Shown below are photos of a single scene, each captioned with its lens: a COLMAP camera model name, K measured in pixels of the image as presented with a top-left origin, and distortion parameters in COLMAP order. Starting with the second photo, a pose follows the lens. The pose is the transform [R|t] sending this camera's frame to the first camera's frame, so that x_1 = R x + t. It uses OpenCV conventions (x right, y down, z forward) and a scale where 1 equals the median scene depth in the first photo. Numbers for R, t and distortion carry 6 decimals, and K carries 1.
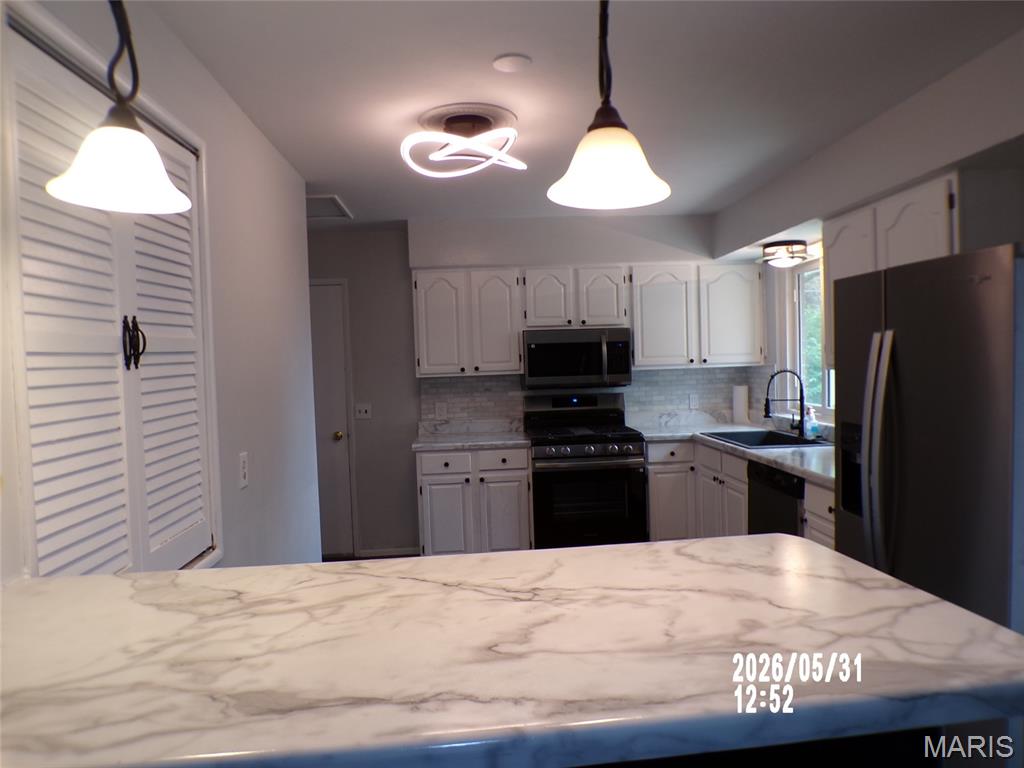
lens RADIAL K [[700.3, 0, 512.0], [0, 700.3, 384.0], [0, 0, 1]] dist [-0.045072, 0.021945]
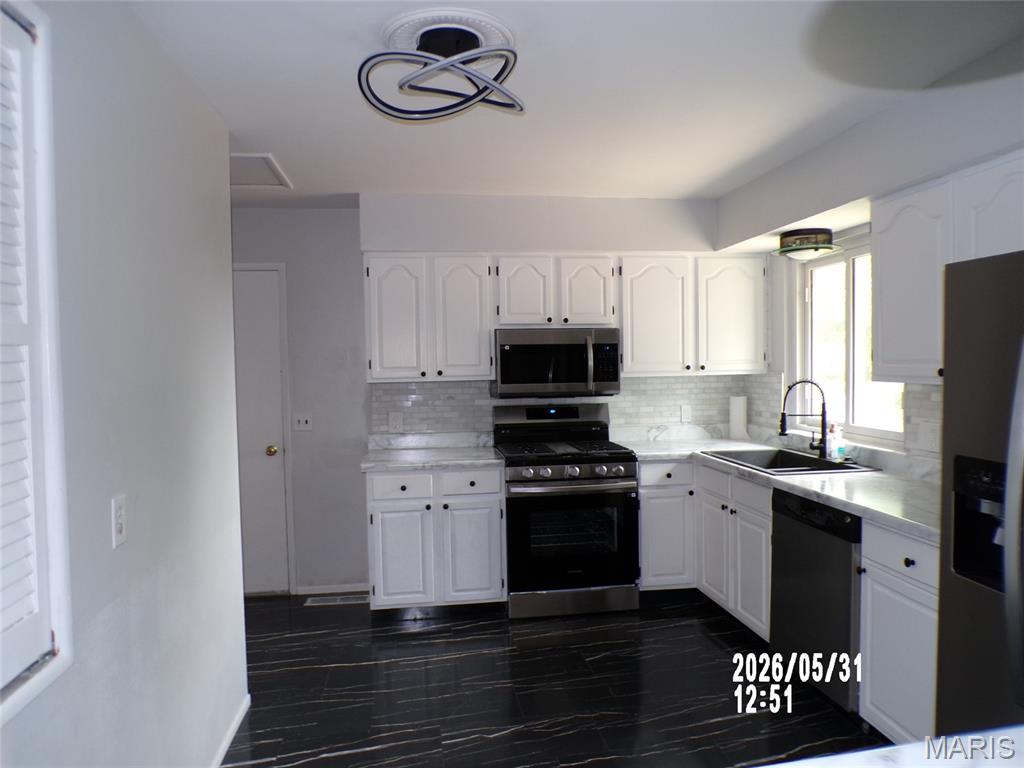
lens RADIAL K [[700.3, 0, 512.0], [0, 700.3, 384.0], [0, 0, 1]] dist [-0.045072, 0.021945]
pose [[0.996982, 0.012752, 0.076574, -0.027927], [-0.012462, 0.999913, -0.004273, -0.006215], [-0.076622, 0.003306, 0.997055, 0.152590]]
